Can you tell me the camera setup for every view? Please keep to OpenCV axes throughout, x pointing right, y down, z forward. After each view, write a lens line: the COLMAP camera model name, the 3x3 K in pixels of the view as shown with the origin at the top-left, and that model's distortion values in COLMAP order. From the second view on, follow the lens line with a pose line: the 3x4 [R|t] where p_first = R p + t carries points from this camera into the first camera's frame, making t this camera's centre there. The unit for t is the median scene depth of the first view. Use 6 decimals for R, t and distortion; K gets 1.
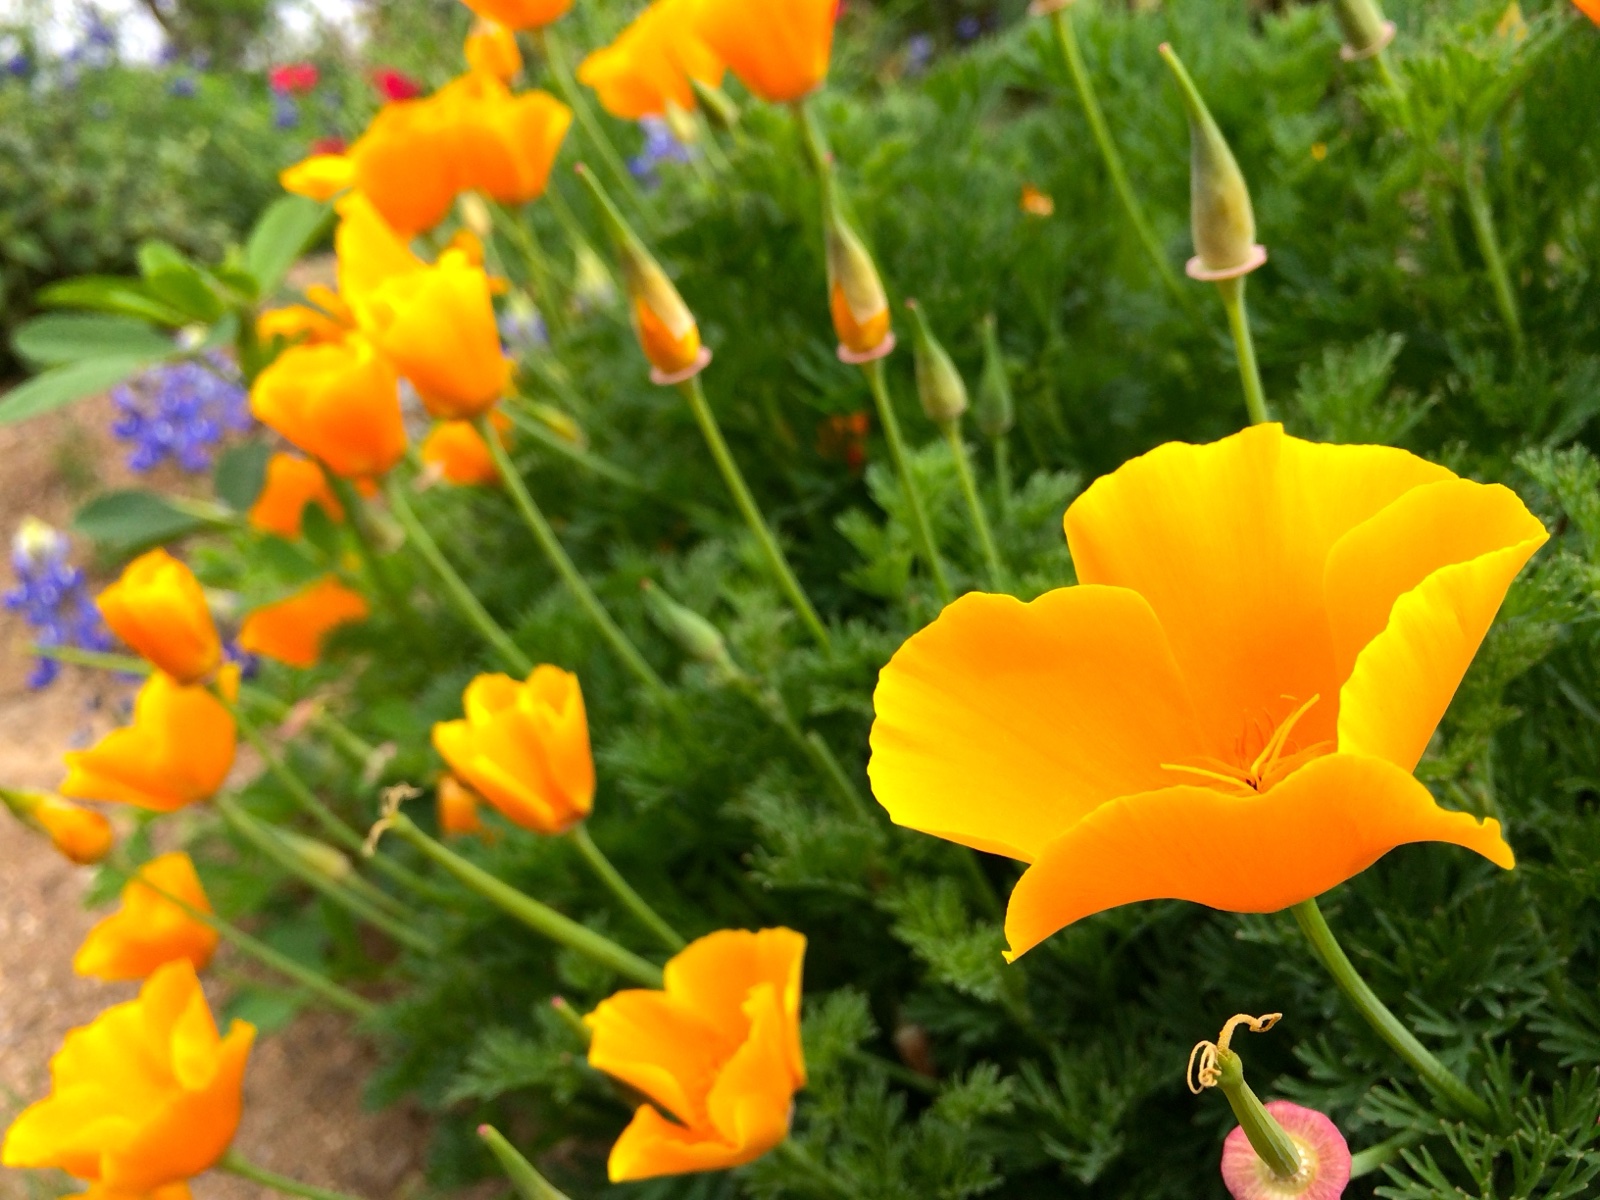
lens RADIAL K [[1375.8, 0, 800.0], [0, 1375.8, 600.0], [0, 0, 1]] dist [0.061876, -0.100879]
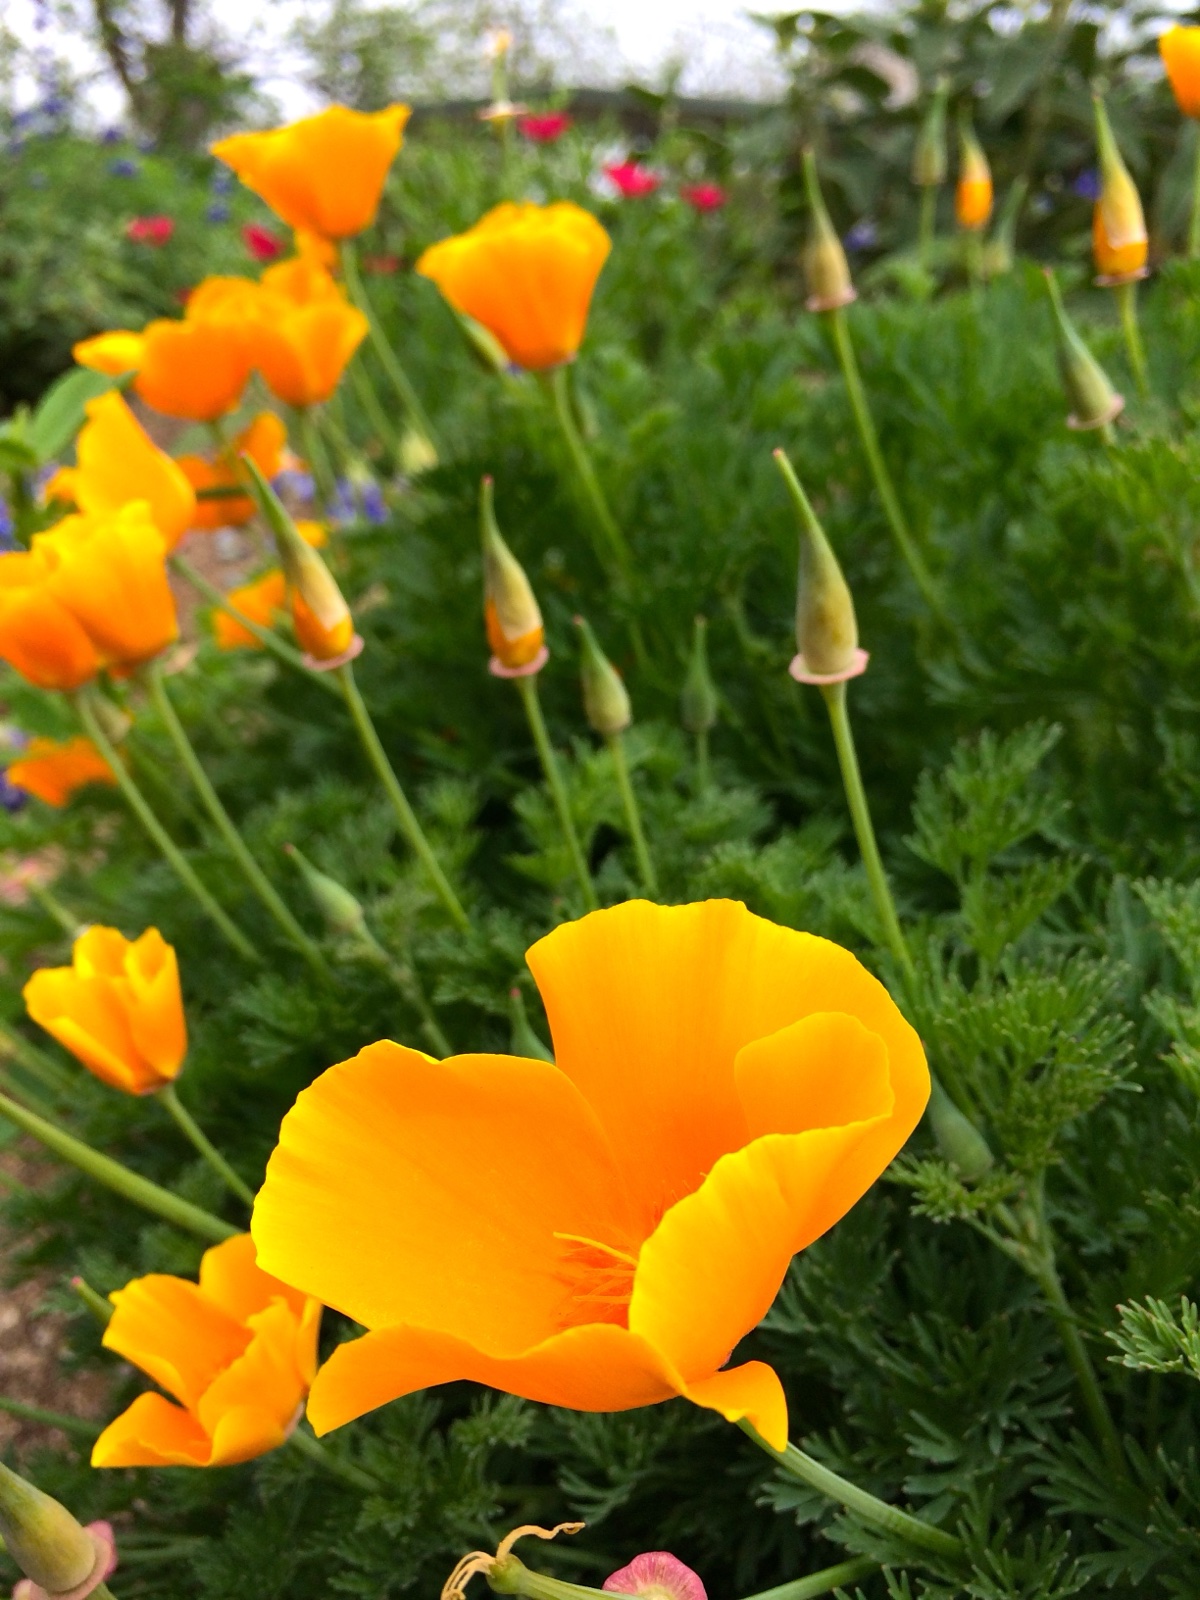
lens RADIAL K [[1375.8, 0, 600.0], [0, 1375.8, 800.0], [0, 0, 1]] dist [0.061876, -0.100879]
pose [[0.987246, 0.152223, -0.046620, 0.174131], [-0.150372, 0.987782, 0.040937, -0.139014], [0.052282, -0.033405, 0.998073, 0.009245]]
